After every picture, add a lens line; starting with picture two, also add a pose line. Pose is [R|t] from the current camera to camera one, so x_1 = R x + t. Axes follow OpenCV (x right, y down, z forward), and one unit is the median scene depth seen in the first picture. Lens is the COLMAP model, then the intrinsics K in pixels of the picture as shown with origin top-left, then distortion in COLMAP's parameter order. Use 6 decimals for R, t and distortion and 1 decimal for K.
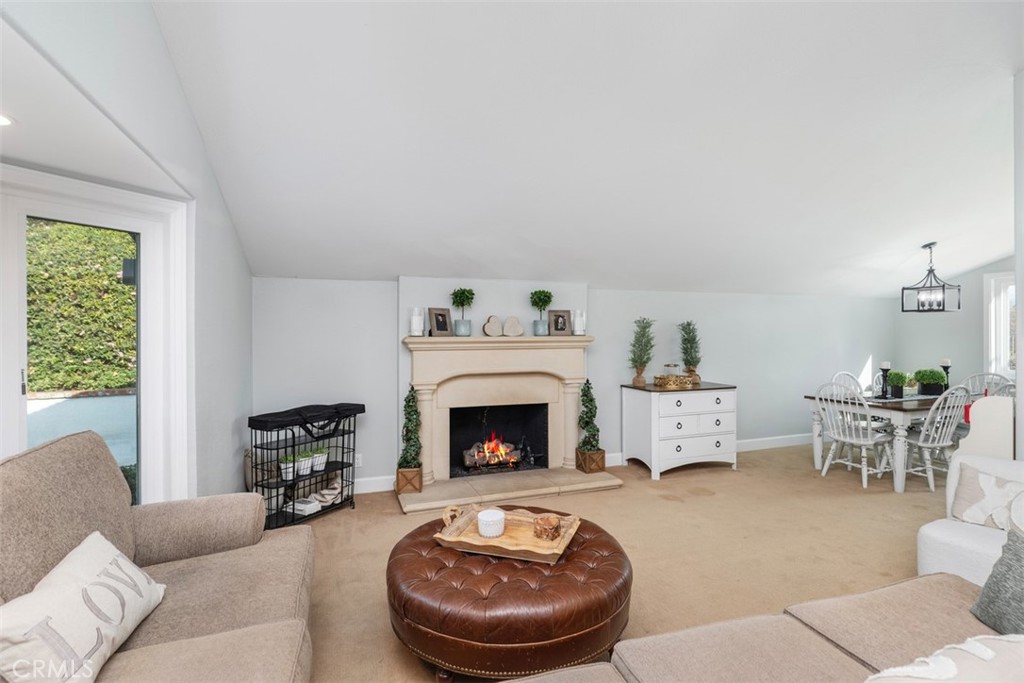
lens RADIAL K [[462.4, 0, 513.1], [0, 462.4, 337.4], [0, 0, 1]] dist [-0.015673, -0.000035]
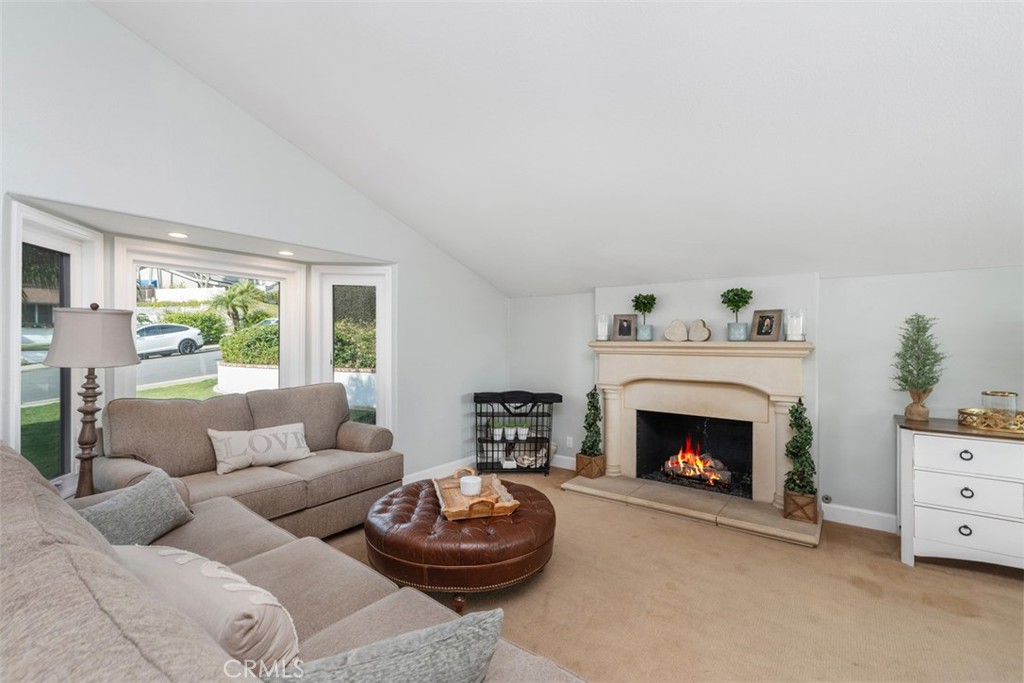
lens RADIAL K [[452.6, 0, 511.5], [0, 452.6, 341.6], [0, 0, 1]] dist [0.002022, 0.000269]
pose [[0.566196, 0.008192, -0.824230, 0.549559], [-0.007231, 0.999961, 0.004972, -0.004057], [0.824239, 0.003145, 0.566234, 0.190639]]
